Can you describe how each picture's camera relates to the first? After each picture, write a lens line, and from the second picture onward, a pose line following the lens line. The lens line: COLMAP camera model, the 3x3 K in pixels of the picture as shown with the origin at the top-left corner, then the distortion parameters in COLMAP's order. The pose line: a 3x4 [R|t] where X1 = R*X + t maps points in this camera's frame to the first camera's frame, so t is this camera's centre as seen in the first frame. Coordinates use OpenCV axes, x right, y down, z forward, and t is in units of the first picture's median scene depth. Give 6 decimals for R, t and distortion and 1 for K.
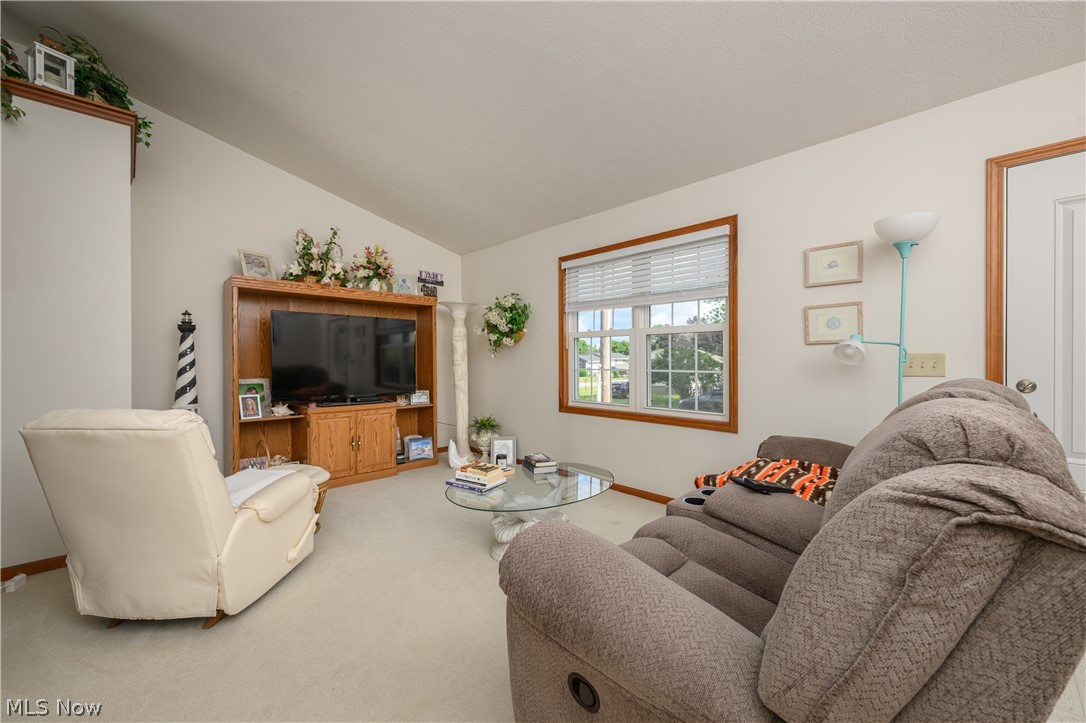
lens RADIAL K [[430.6, 0, 538.1], [0, 430.6, 364.5], [0, 0, 1]] dist [0.001673, 0.000352]
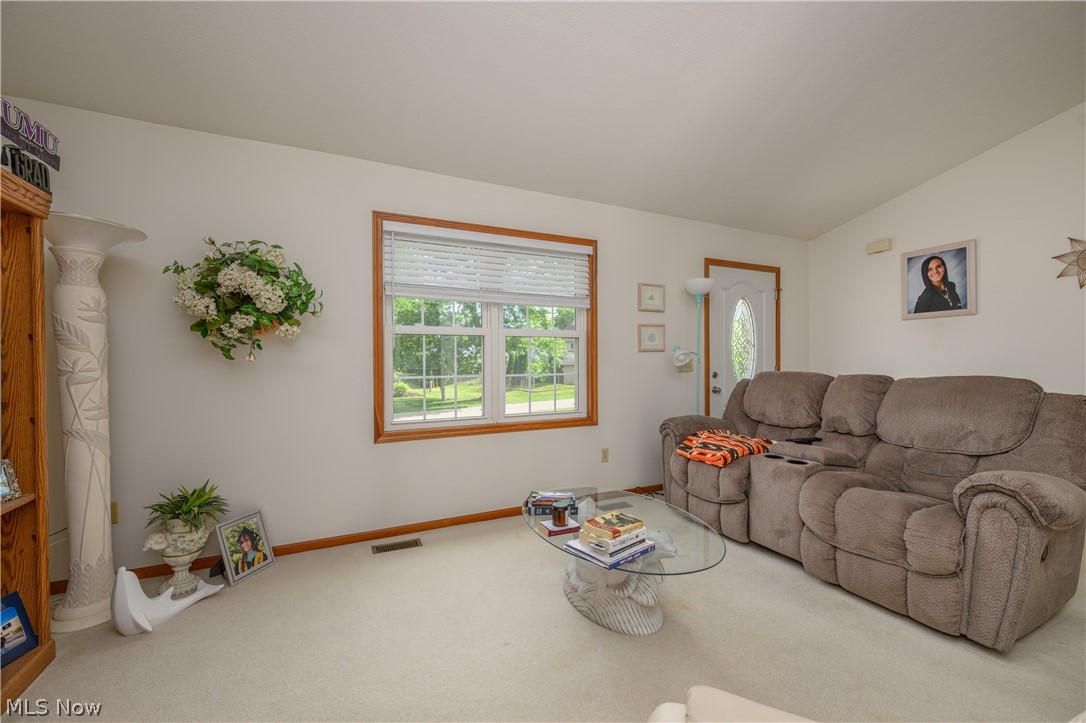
lens RADIAL K [[430.6, 0, 545.0], [0, 430.6, 362.4], [0, 0, 1]] dist [0.001673, 0.000352]
pose [[0.311575, -0.001925, 0.950220, -0.652561], [0.016608, 0.999856, -0.003420, -0.010261], [-0.950077, 0.016846, 0.311562, 0.712617]]
